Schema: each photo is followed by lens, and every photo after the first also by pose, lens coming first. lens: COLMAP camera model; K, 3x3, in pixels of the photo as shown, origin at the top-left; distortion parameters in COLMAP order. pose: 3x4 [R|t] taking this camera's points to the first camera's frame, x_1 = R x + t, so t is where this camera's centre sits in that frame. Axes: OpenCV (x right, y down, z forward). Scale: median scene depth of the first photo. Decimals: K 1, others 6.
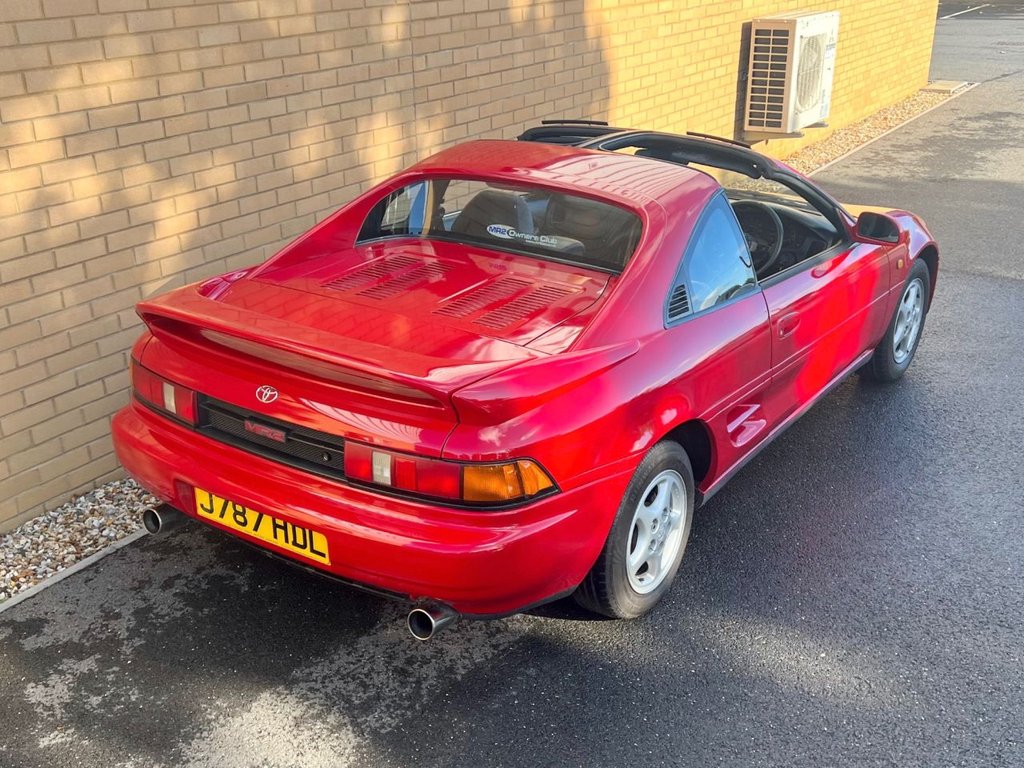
lens RADIAL K [[1154.4, 0, 526.3], [0, 1154.4, 408.4], [0, 0, 1]] dist [0.023905, 0.000000]
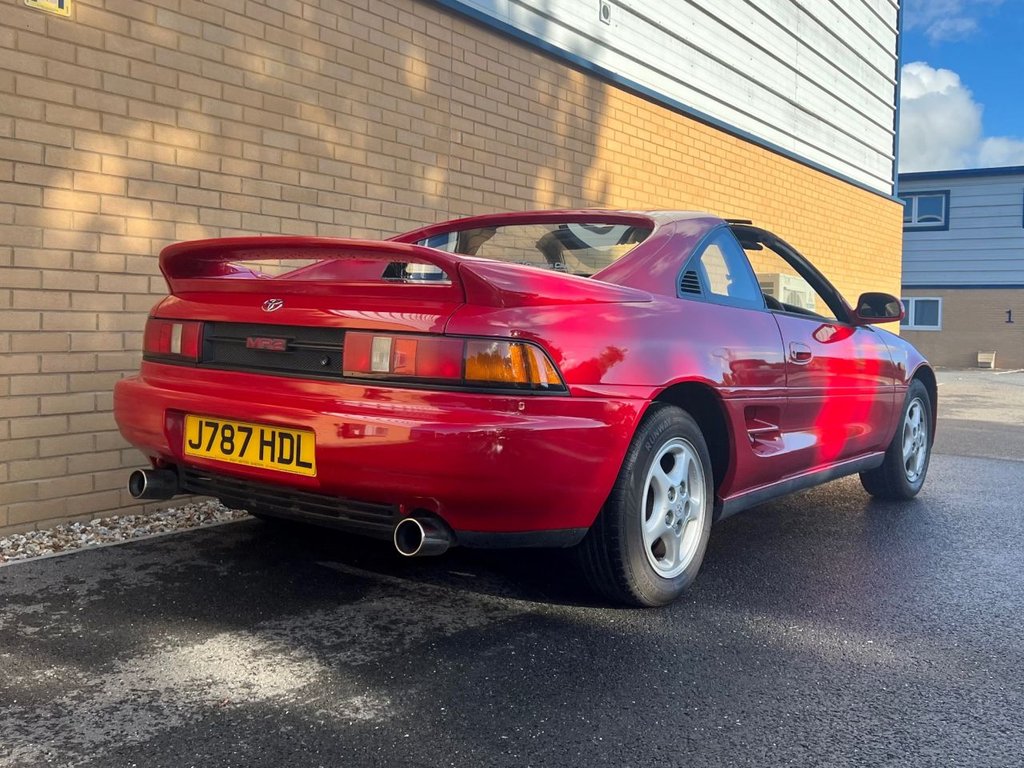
lens RADIAL K [[1016.2, 0, 512.2], [0, 1016.2, 311.7], [0, 0, 1]] dist [0.011191, 0.000000]
pose [[0.998730, 0.032611, -0.038415, 0.010363], [-0.044881, 0.922289, -0.383886, 0.285661], [0.022911, 0.385122, 0.922581, 0.193455]]
